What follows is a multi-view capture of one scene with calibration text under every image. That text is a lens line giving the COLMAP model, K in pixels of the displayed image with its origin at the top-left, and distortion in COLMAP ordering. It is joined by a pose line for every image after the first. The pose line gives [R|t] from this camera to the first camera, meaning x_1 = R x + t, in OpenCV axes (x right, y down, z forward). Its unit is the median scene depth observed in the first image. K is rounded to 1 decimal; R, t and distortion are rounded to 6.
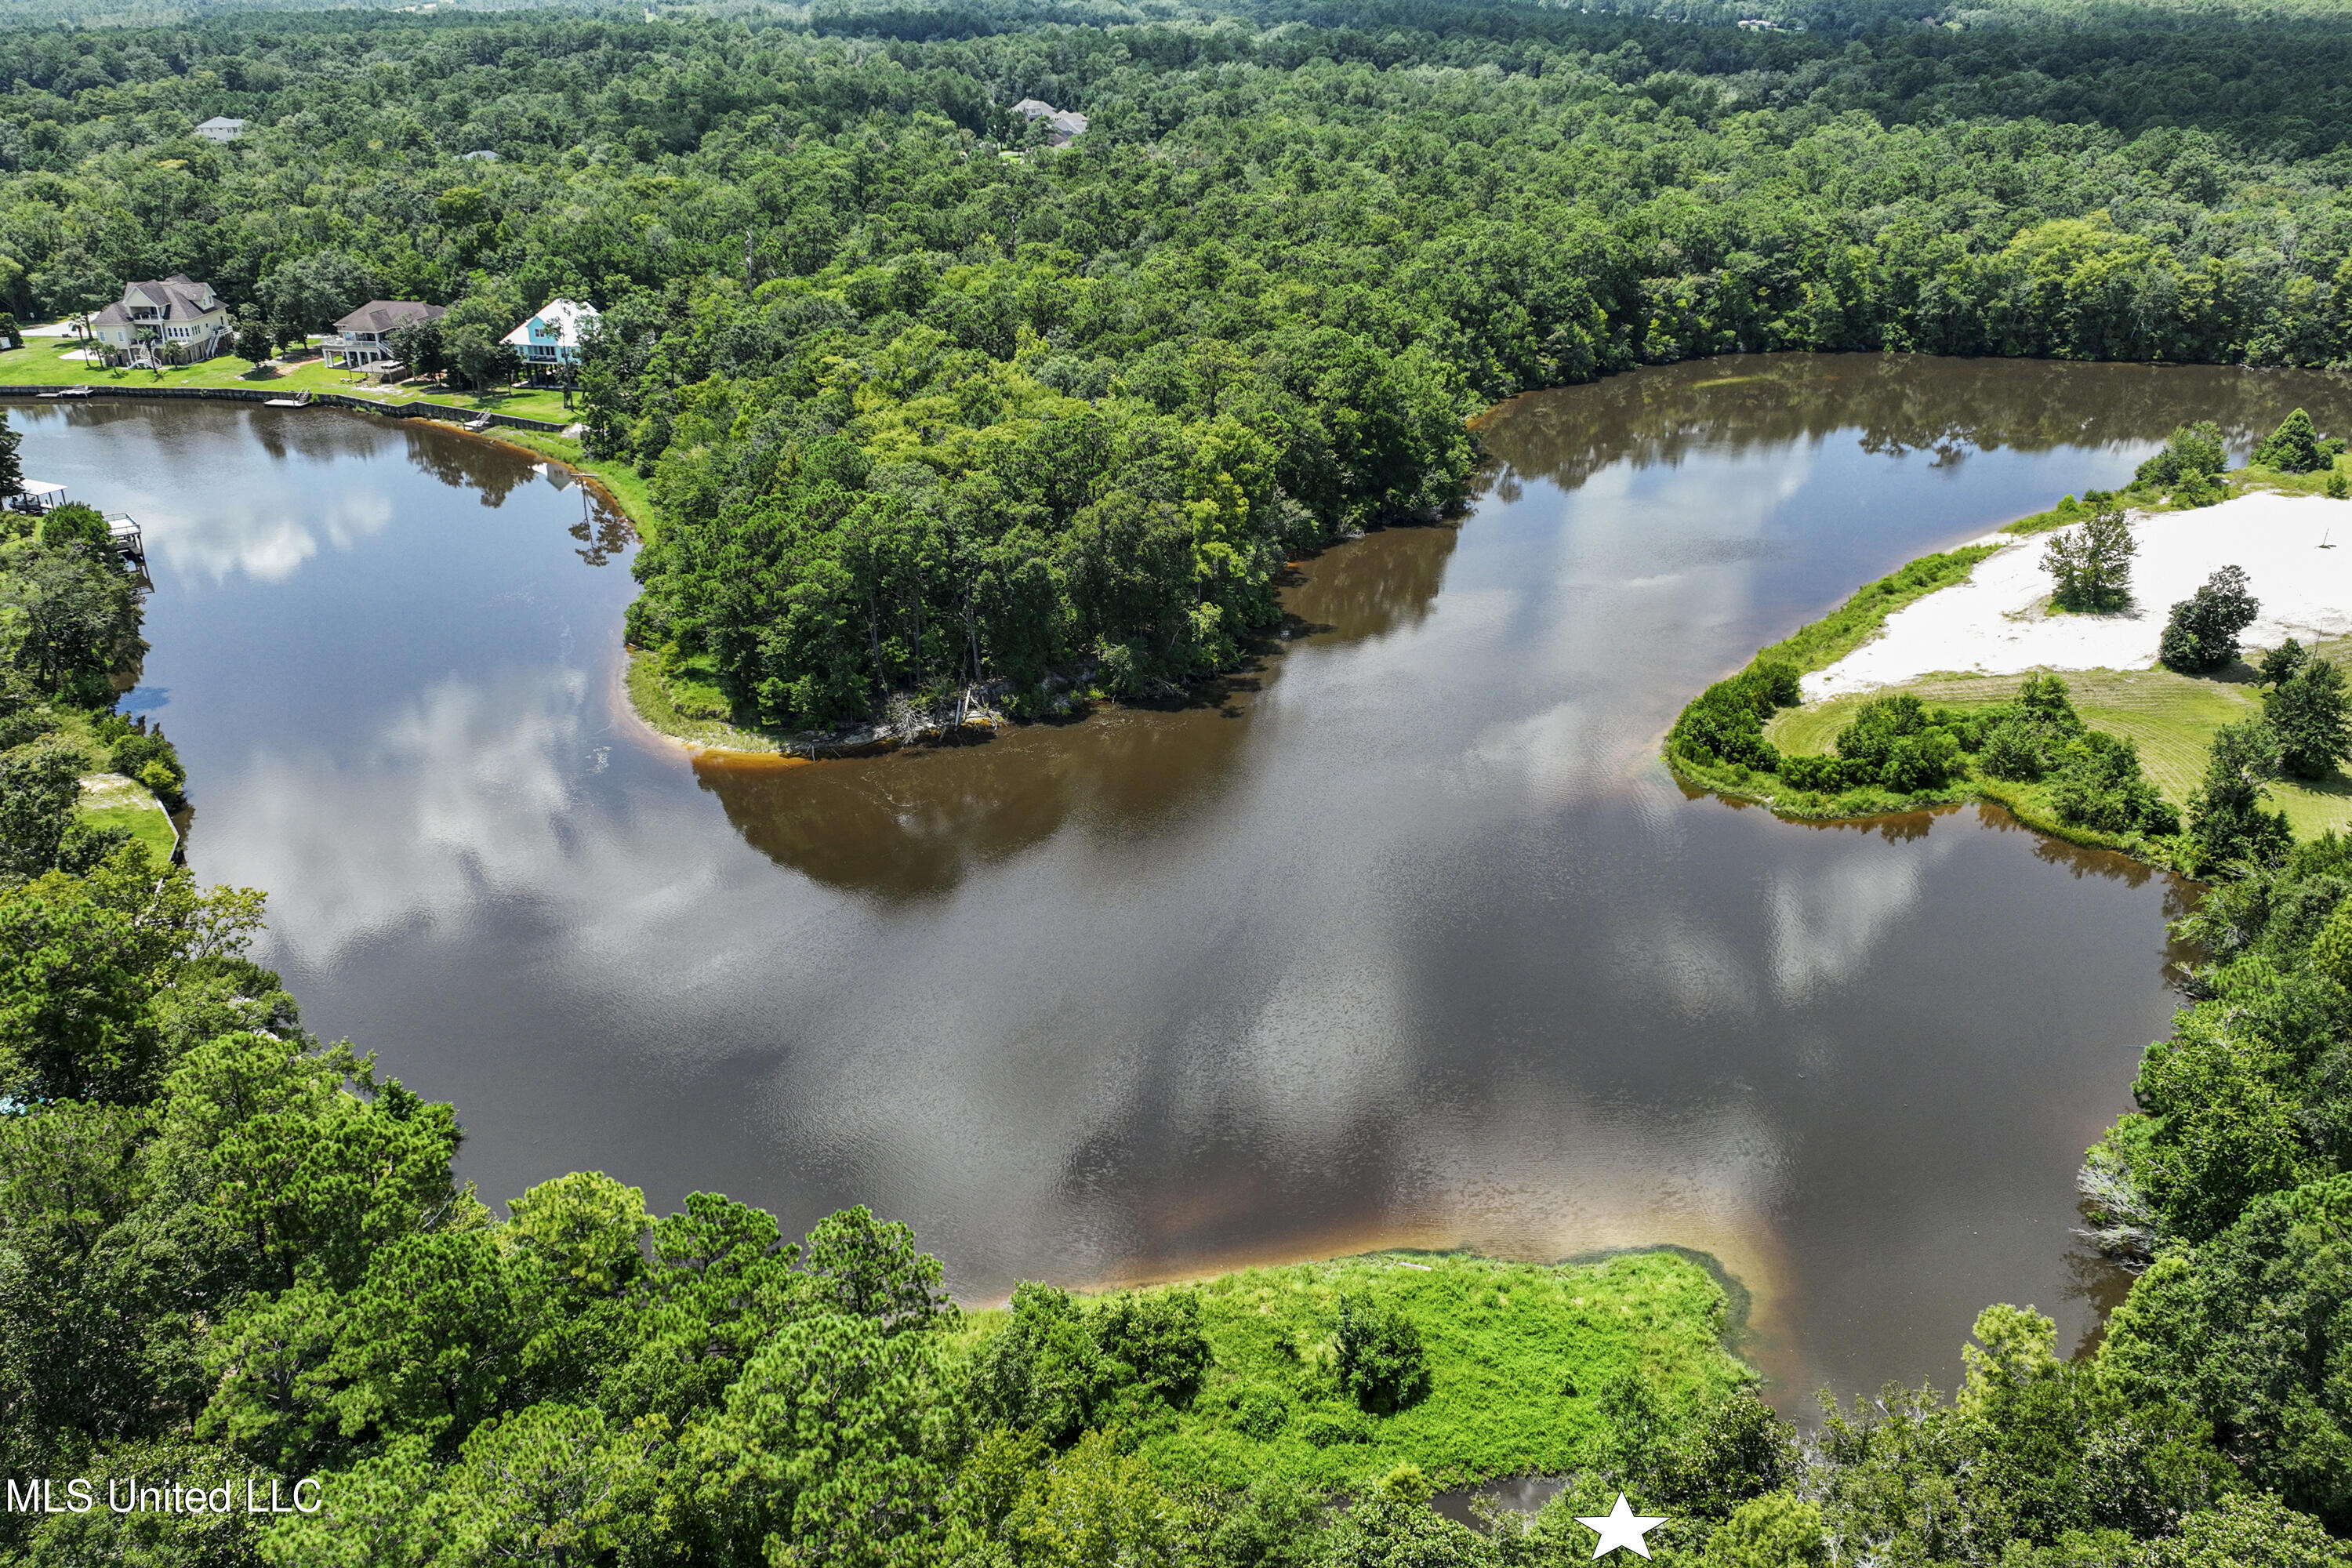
lens RADIAL K [[1958.4, 0, 1179.6], [0, 1958.4, 768.9], [0, 0, 1]] dist [0.001313, 0.007384]
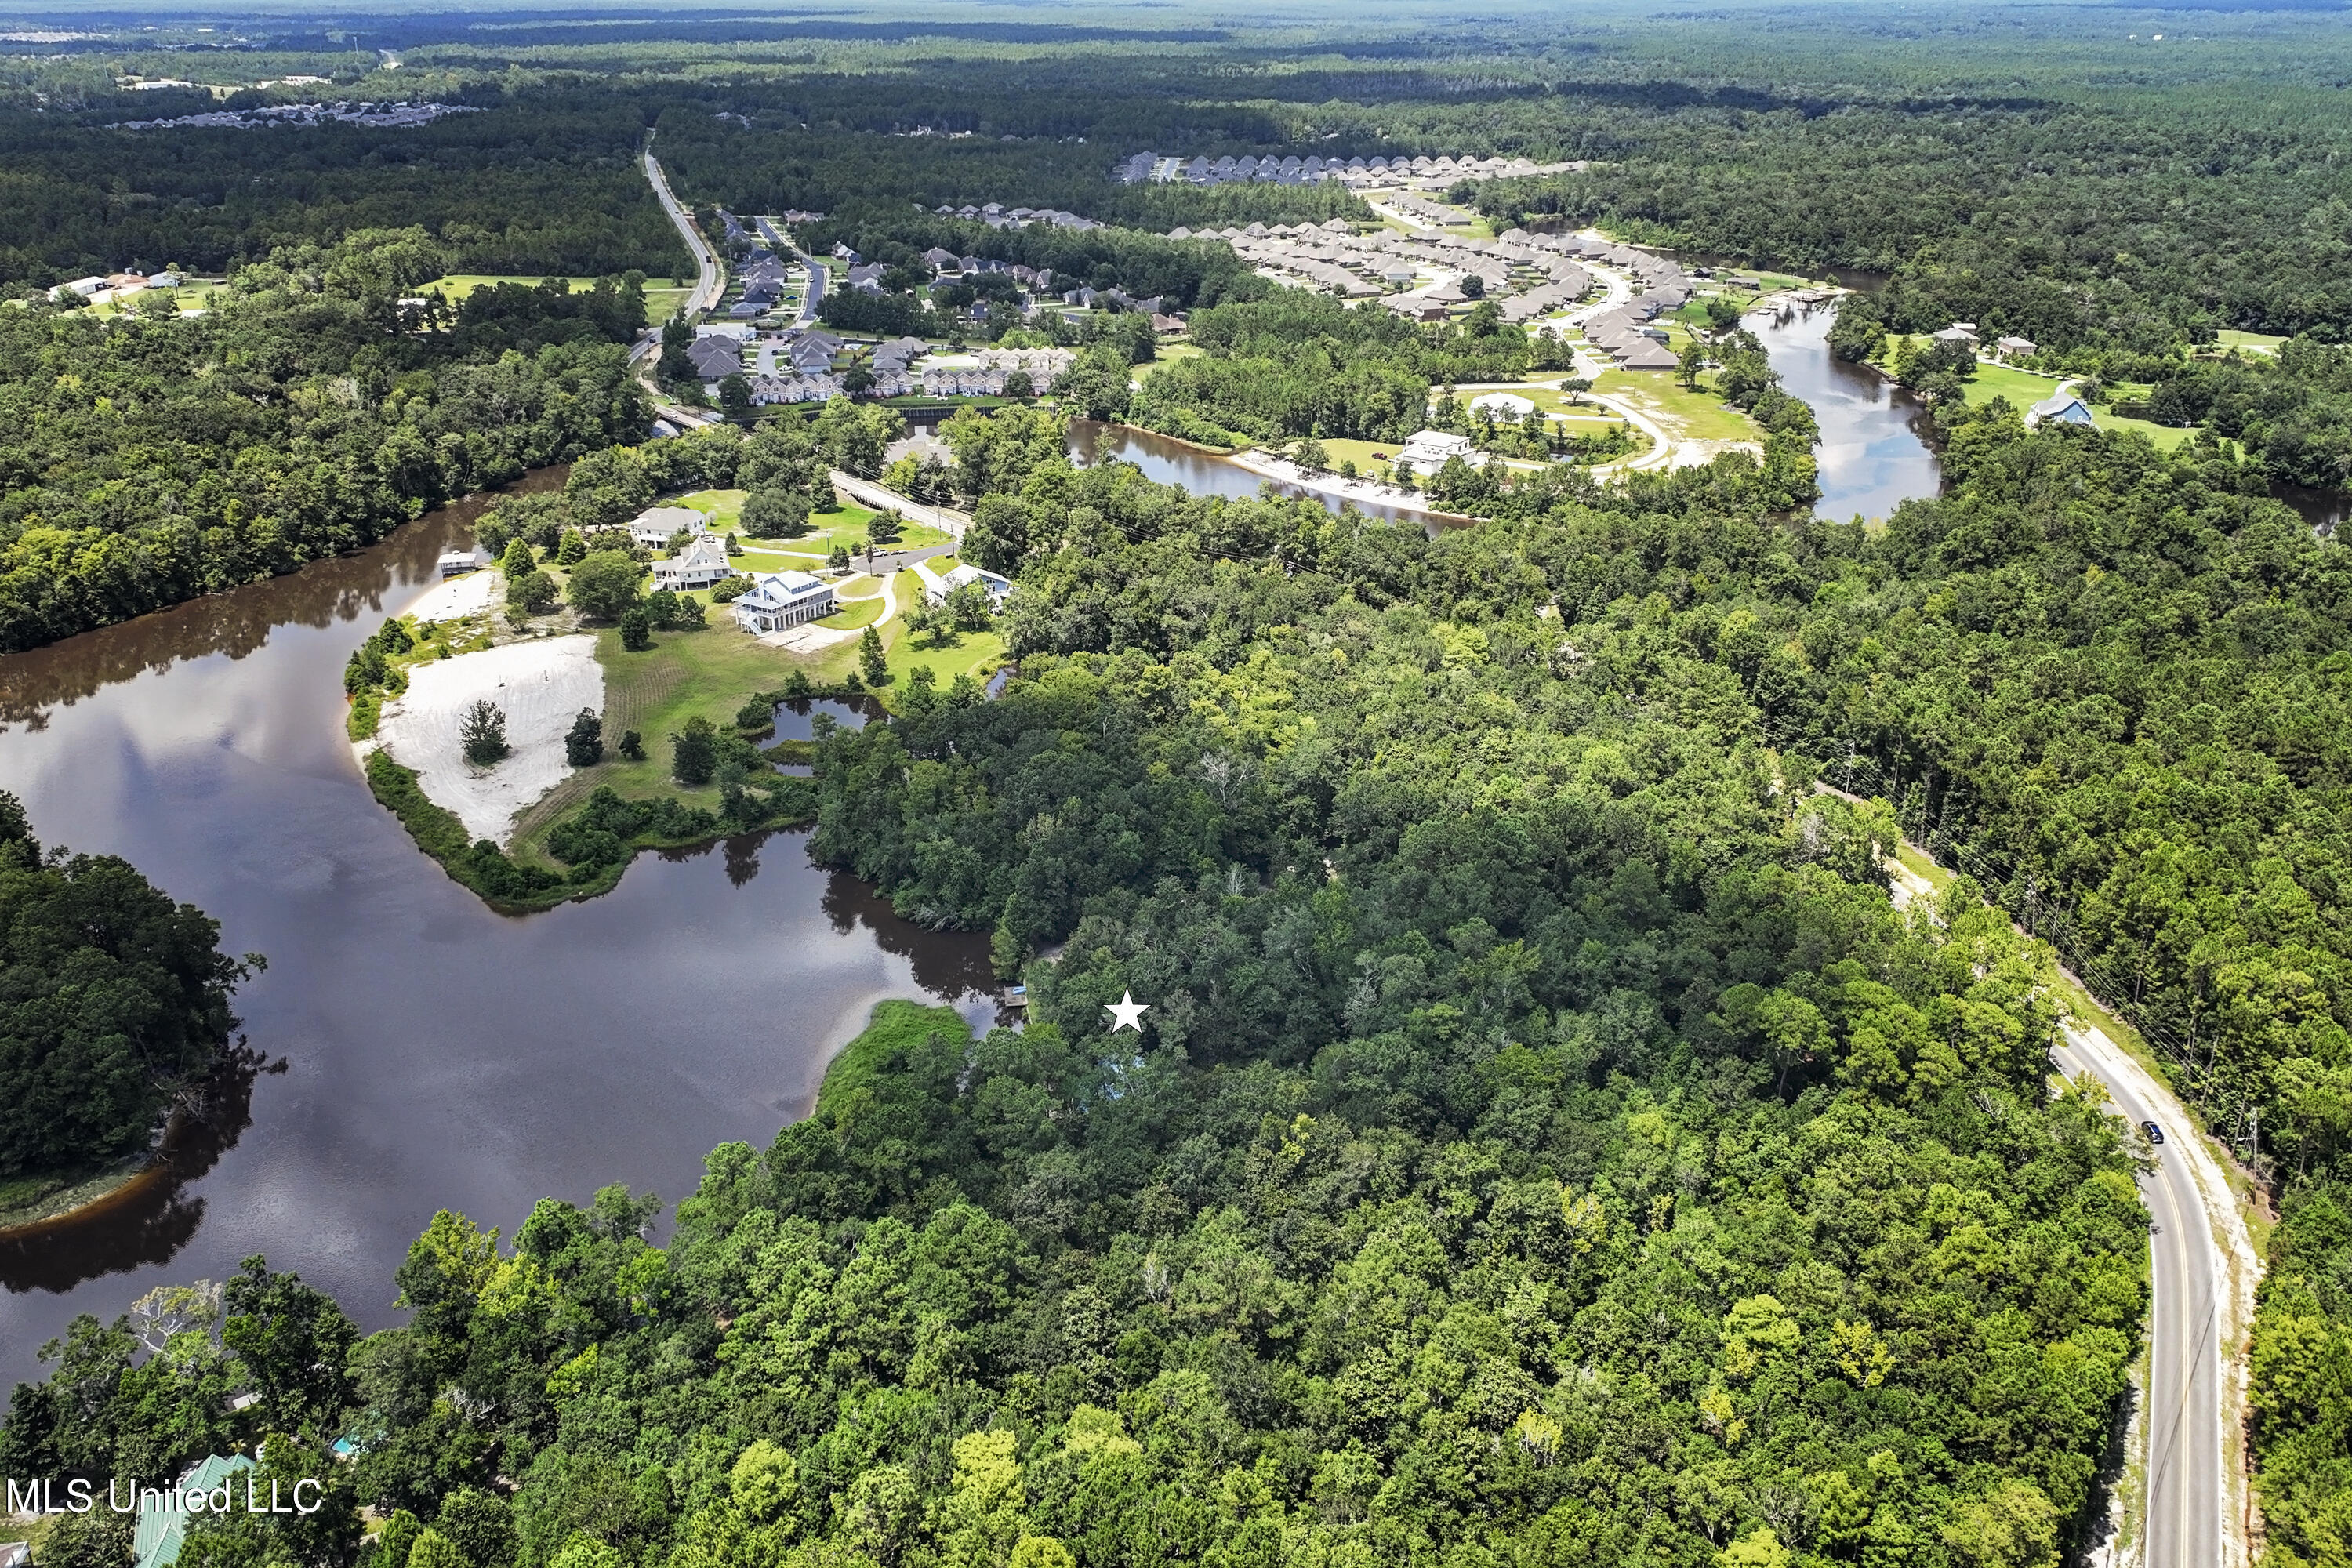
lens RADIAL K [[1958.4, 0, 1177.7], [0, 1958.4, 777.8], [0, 0, 1]] dist [0.001313, 0.007384]
pose [[0.252420, -0.364197, 0.896462, -0.703450], [0.383061, 0.888384, 0.253056, -0.198069], [-0.888566, 0.279523, 0.363755, -0.145007]]
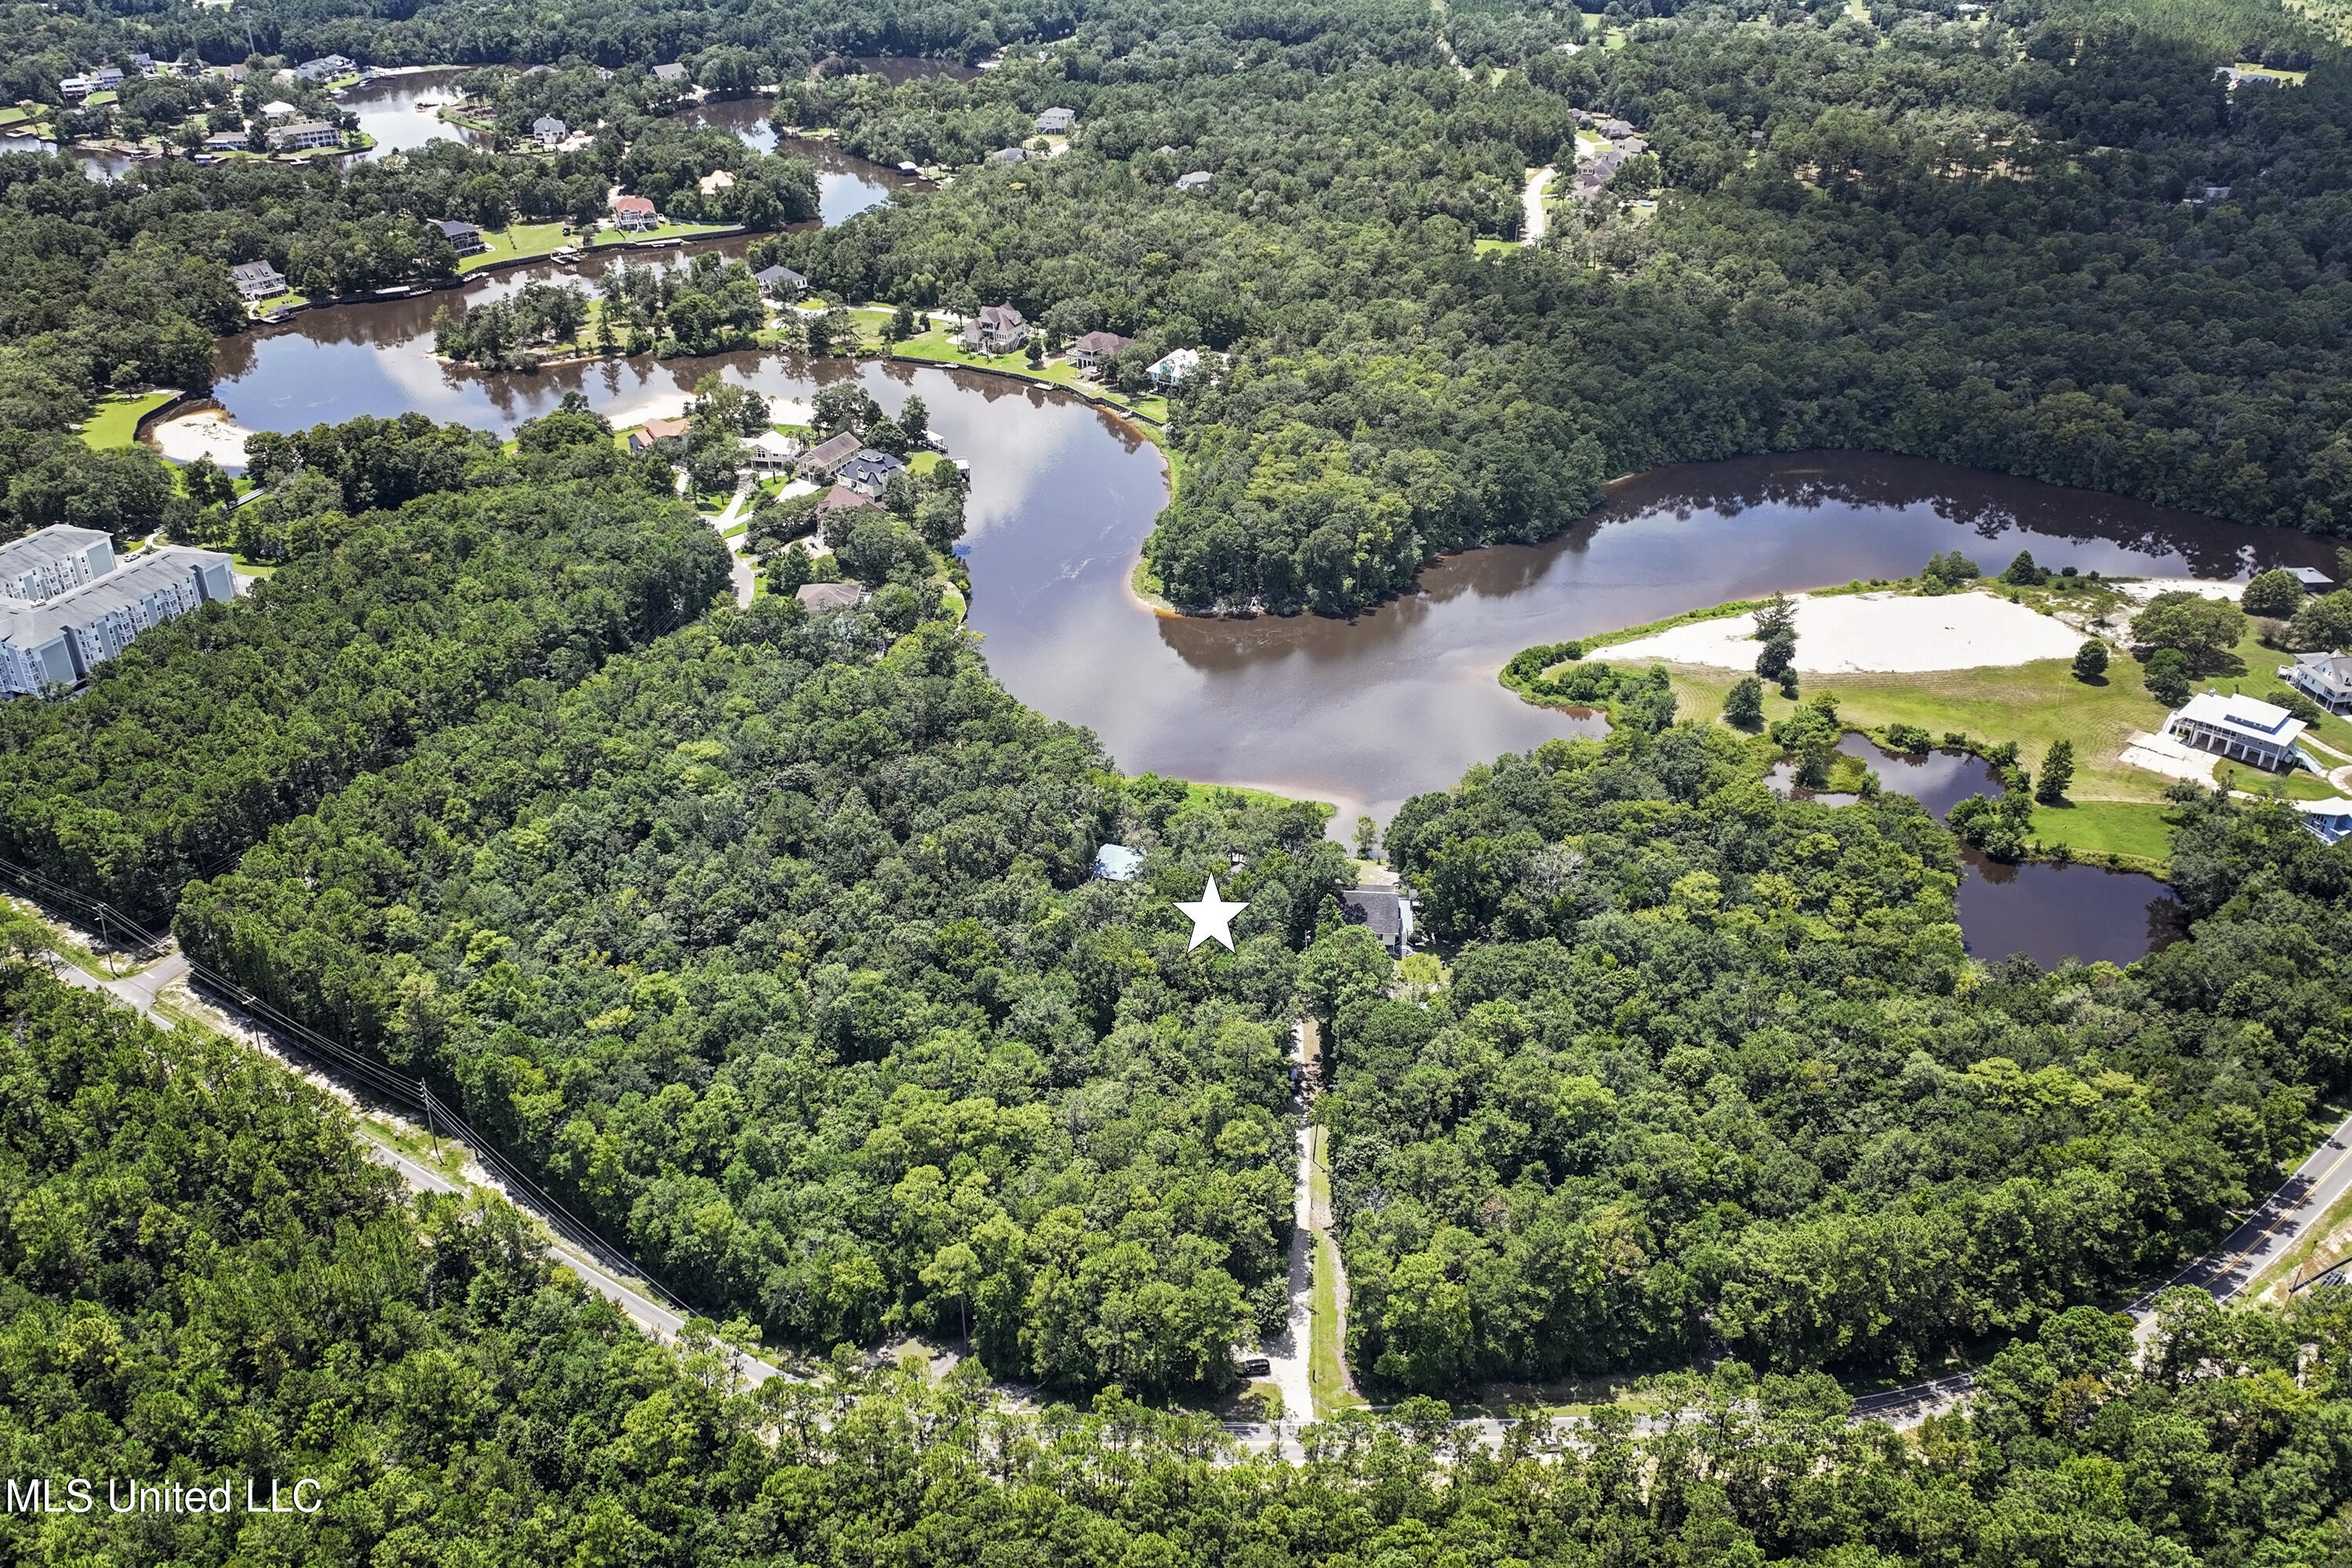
lens RADIAL K [[1958.4, 0, 1161.3], [0, 1958.4, 774.7], [0, 0, 1]] dist [0.001313, 0.007384]
pose [[0.919564, 0.189952, -0.343978, 0.435408], [-0.154966, 0.979753, 0.126769, -0.074559], [0.361093, -0.063268, 0.930381, -0.877492]]
